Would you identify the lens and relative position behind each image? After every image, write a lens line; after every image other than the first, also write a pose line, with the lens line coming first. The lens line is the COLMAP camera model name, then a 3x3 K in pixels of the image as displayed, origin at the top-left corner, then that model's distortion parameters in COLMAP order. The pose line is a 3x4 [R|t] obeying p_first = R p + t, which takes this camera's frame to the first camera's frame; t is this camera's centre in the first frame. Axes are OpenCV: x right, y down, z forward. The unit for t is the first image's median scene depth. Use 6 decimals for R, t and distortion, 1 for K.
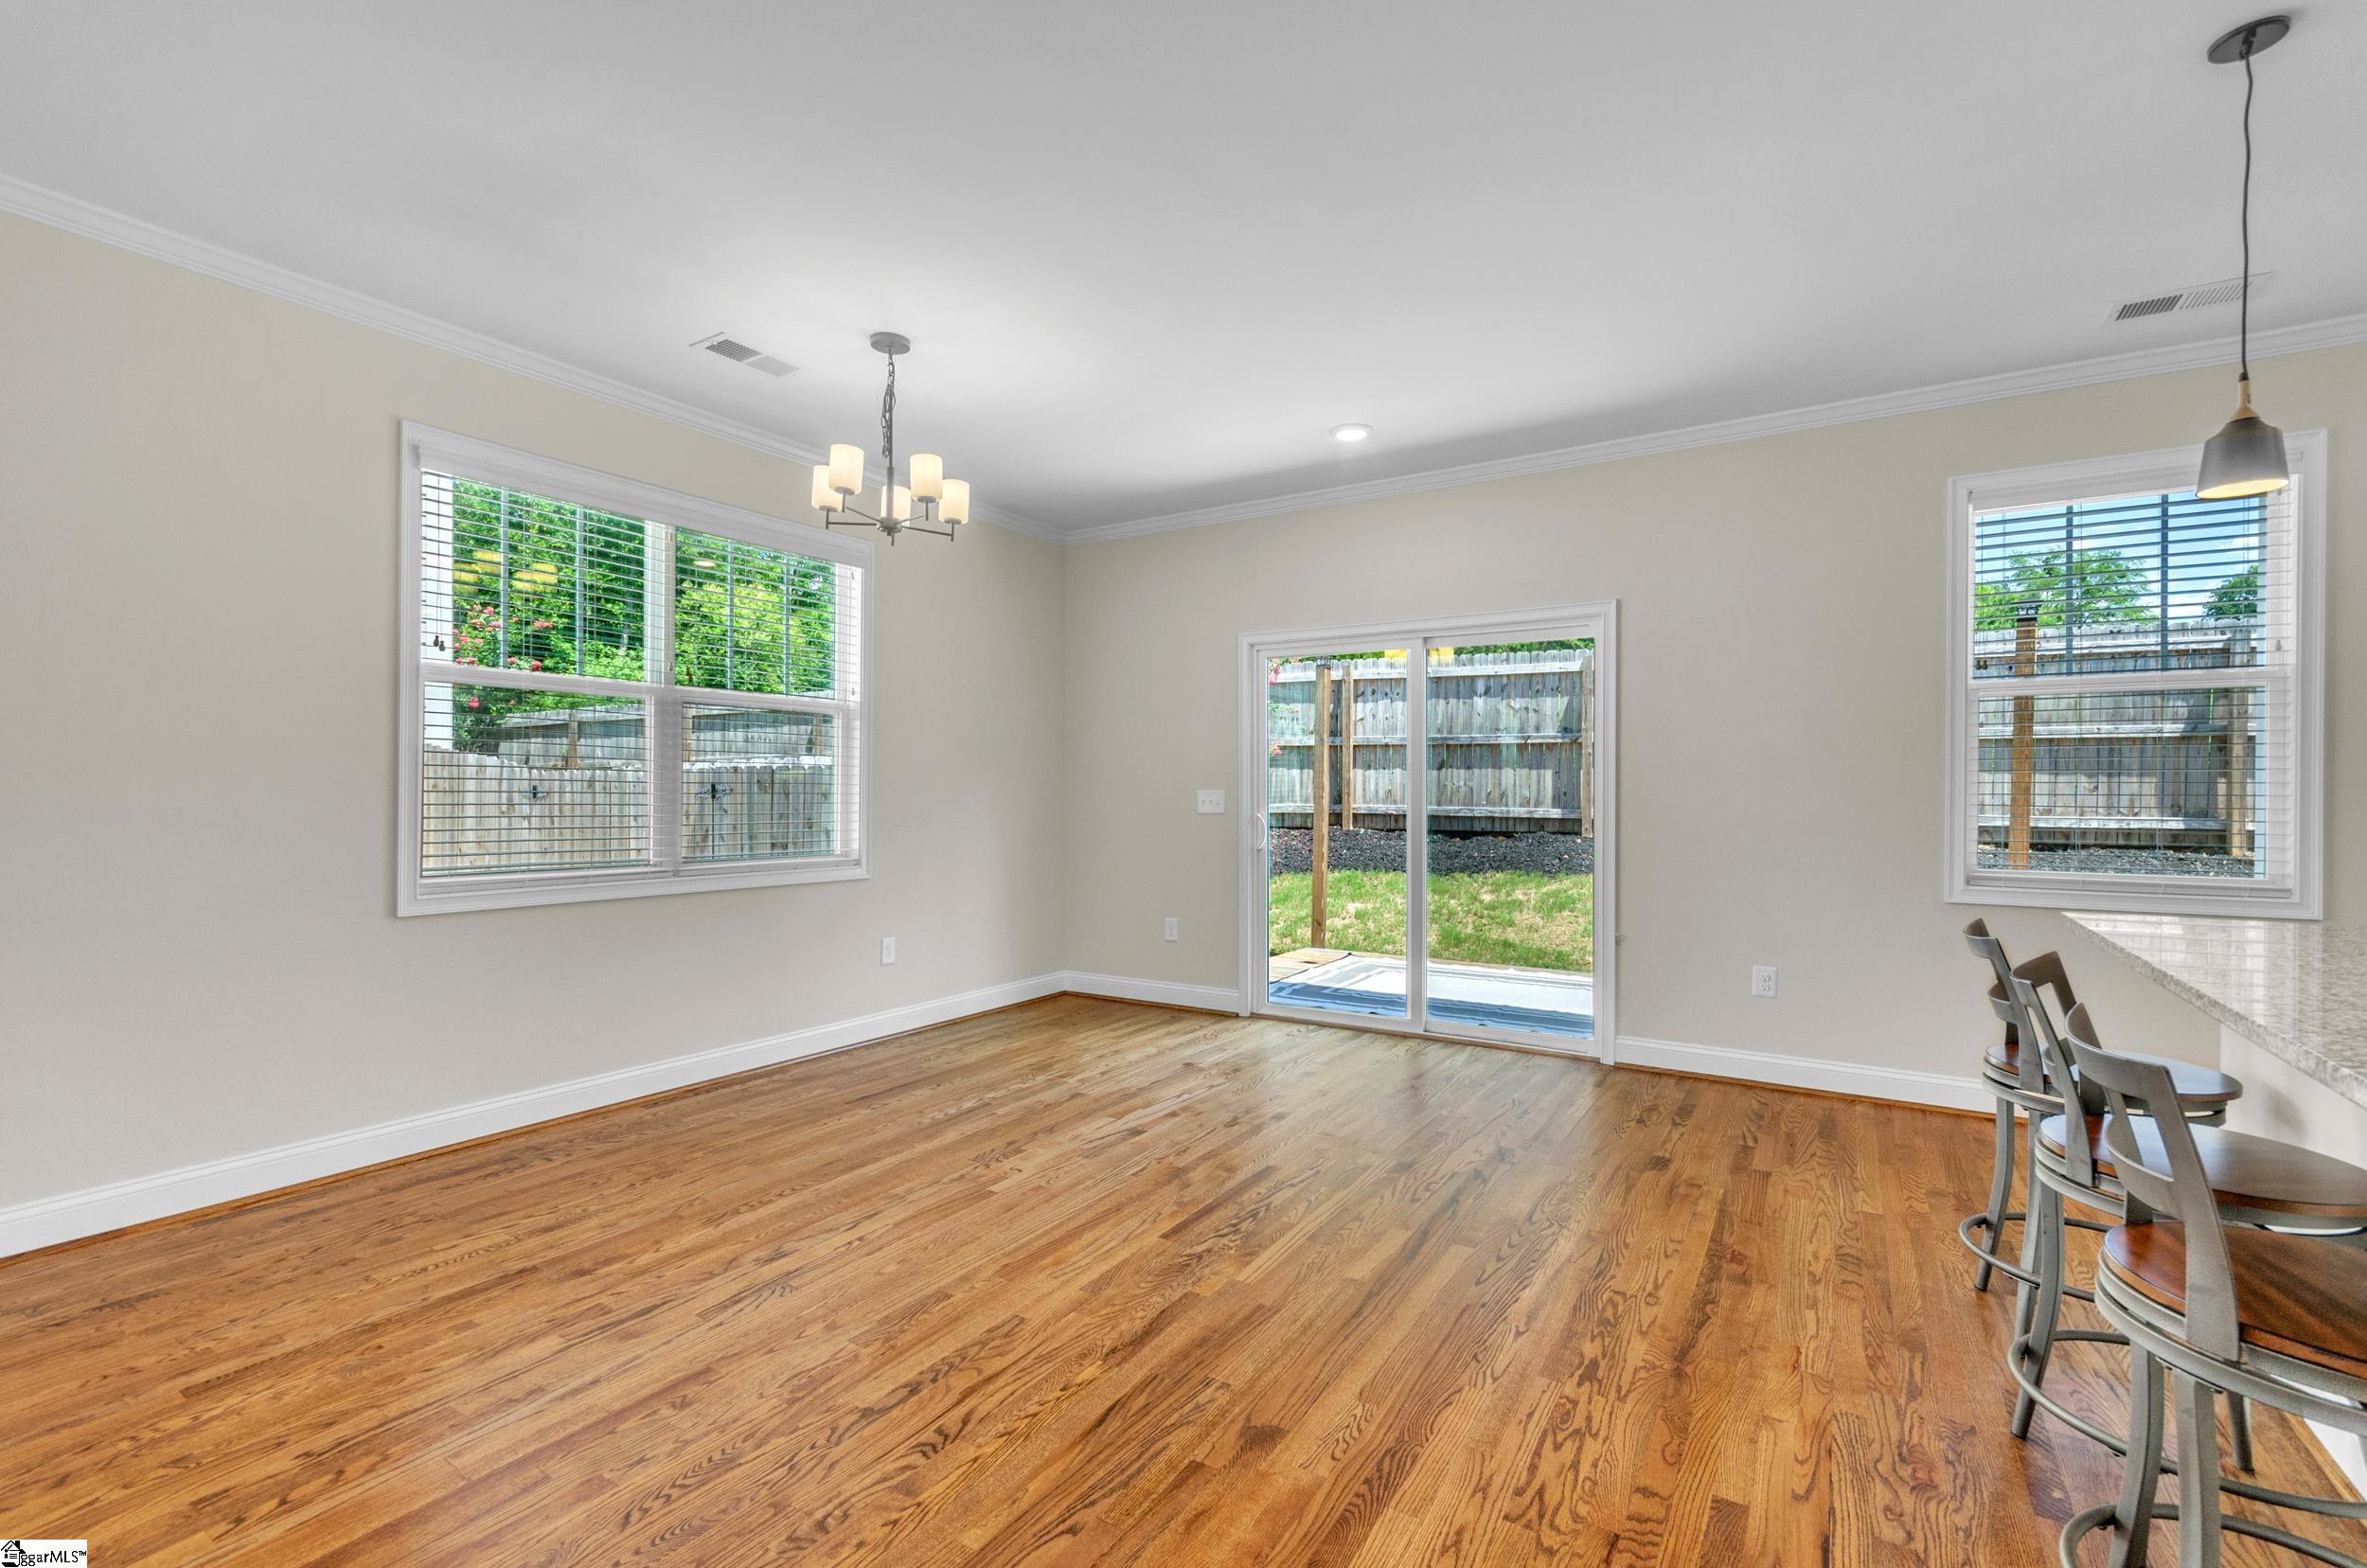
lens RADIAL K [[1070.1, 0, 1187.1], [0, 1070.1, 796.0], [0, 0, 1]] dist [0.000713, 0.006967]
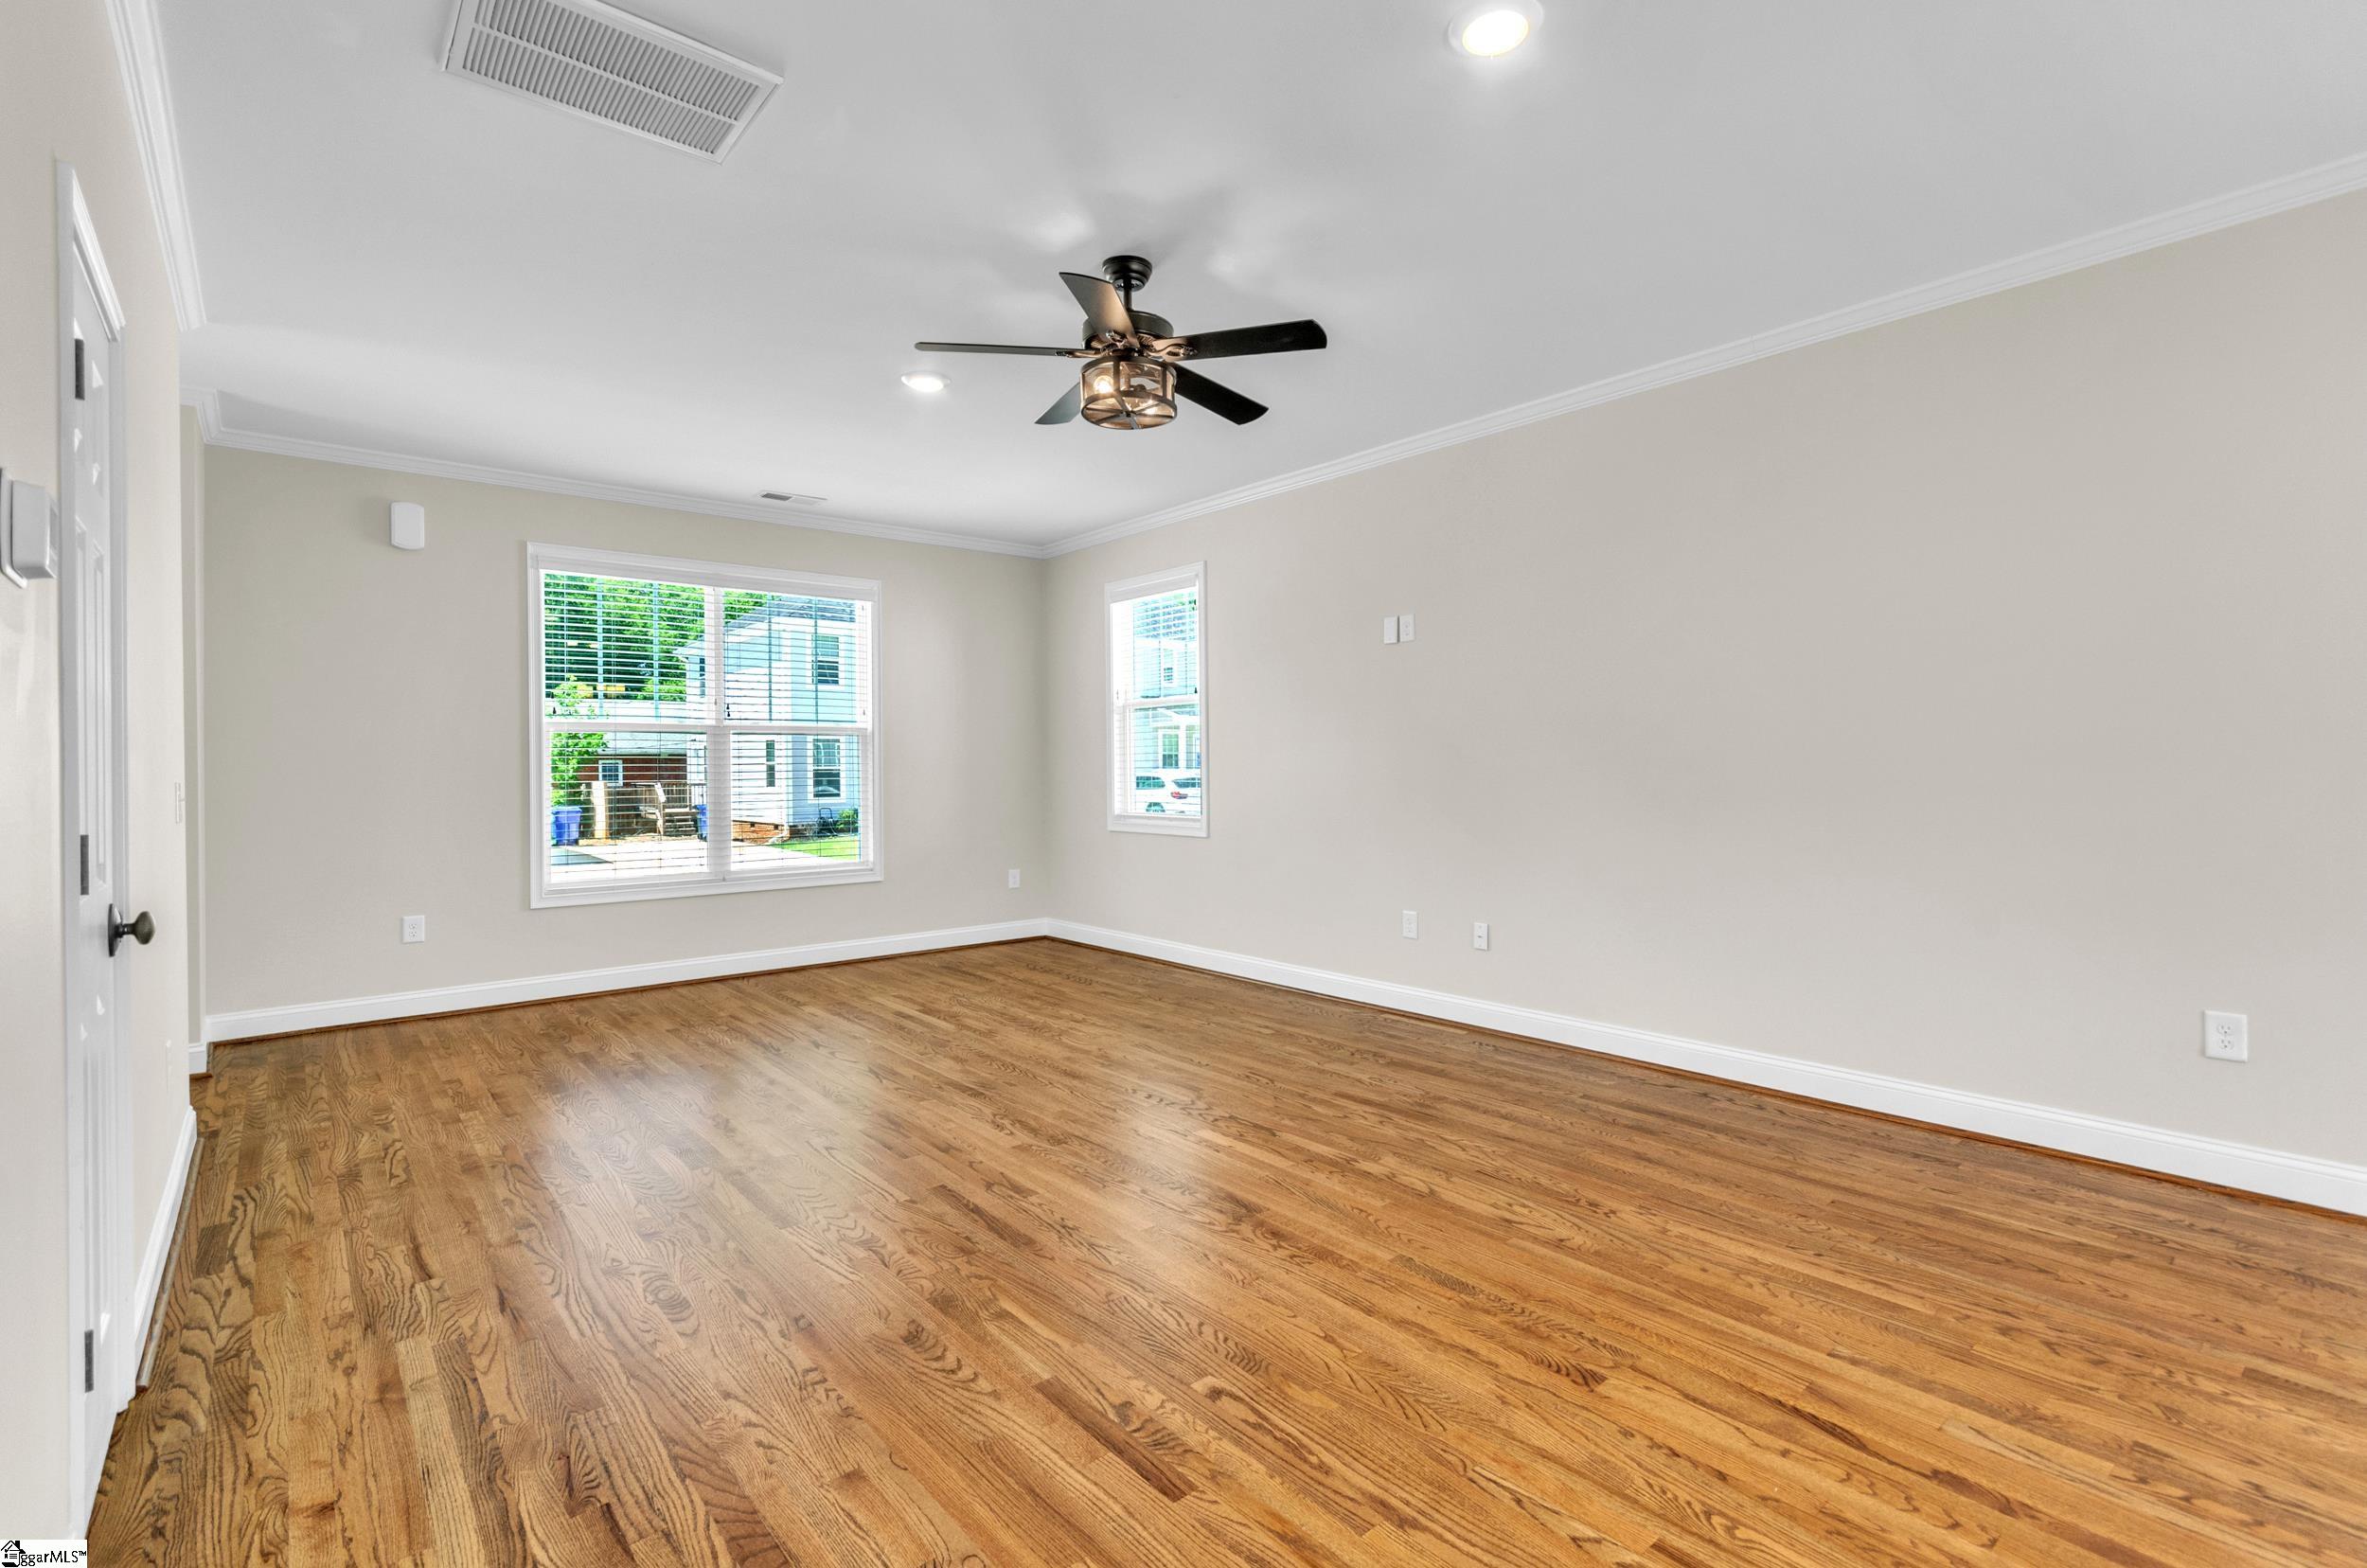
lens RADIAL K [[1046.5, 0, 1189.5], [0, 1046.5, 763.5], [0, 0, 1]] dist [0.003307, 0.000723]
pose [[-0.299959, -0.005402, -0.953937, 0.143243], [0.004333, 0.999966, -0.007025, 0.001269], [0.953942, -0.006241, -0.299925, 0.193959]]
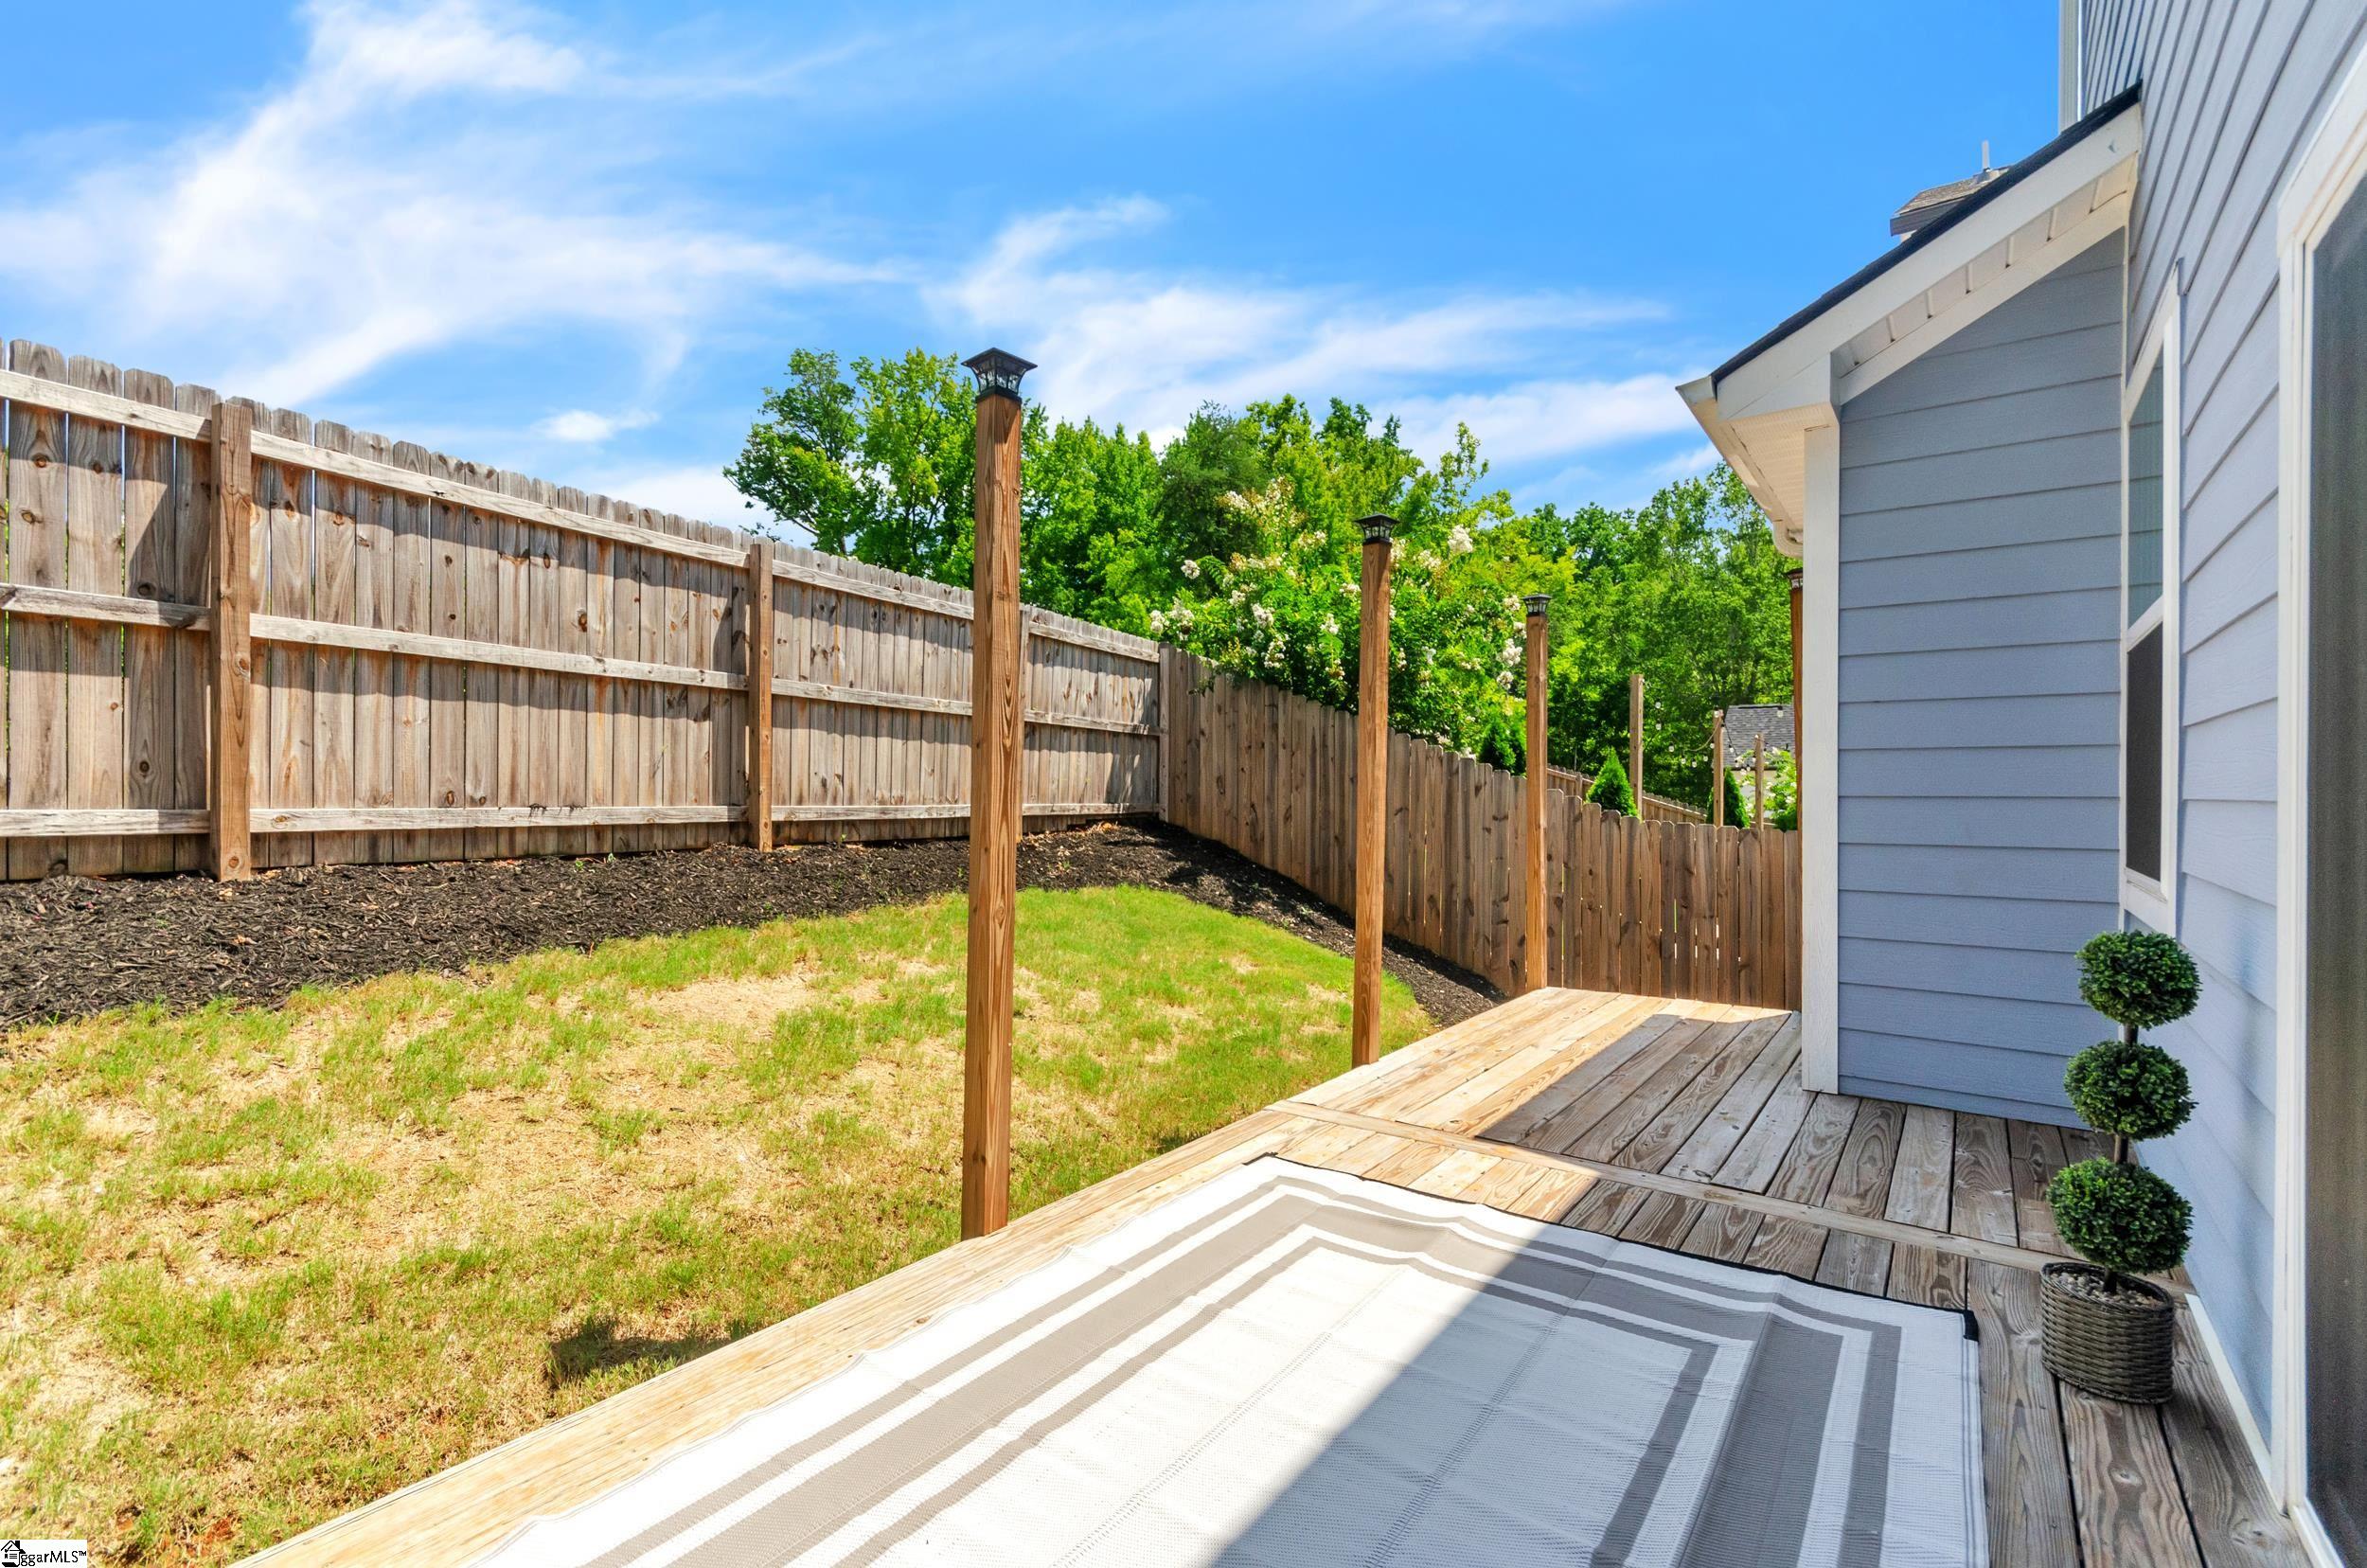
lens RADIAL K [[1070.1, 0, 1187.1], [0, 1070.1, 796.0], [0, 0, 1]] dist [0.000713, 0.006967]
pose [[0.996990, -0.002167, -0.077496, 1.618710], [0.001972, 0.999995, -0.002590, 0.021942], [0.077501, 0.002430, 0.996989, 1.538158]]
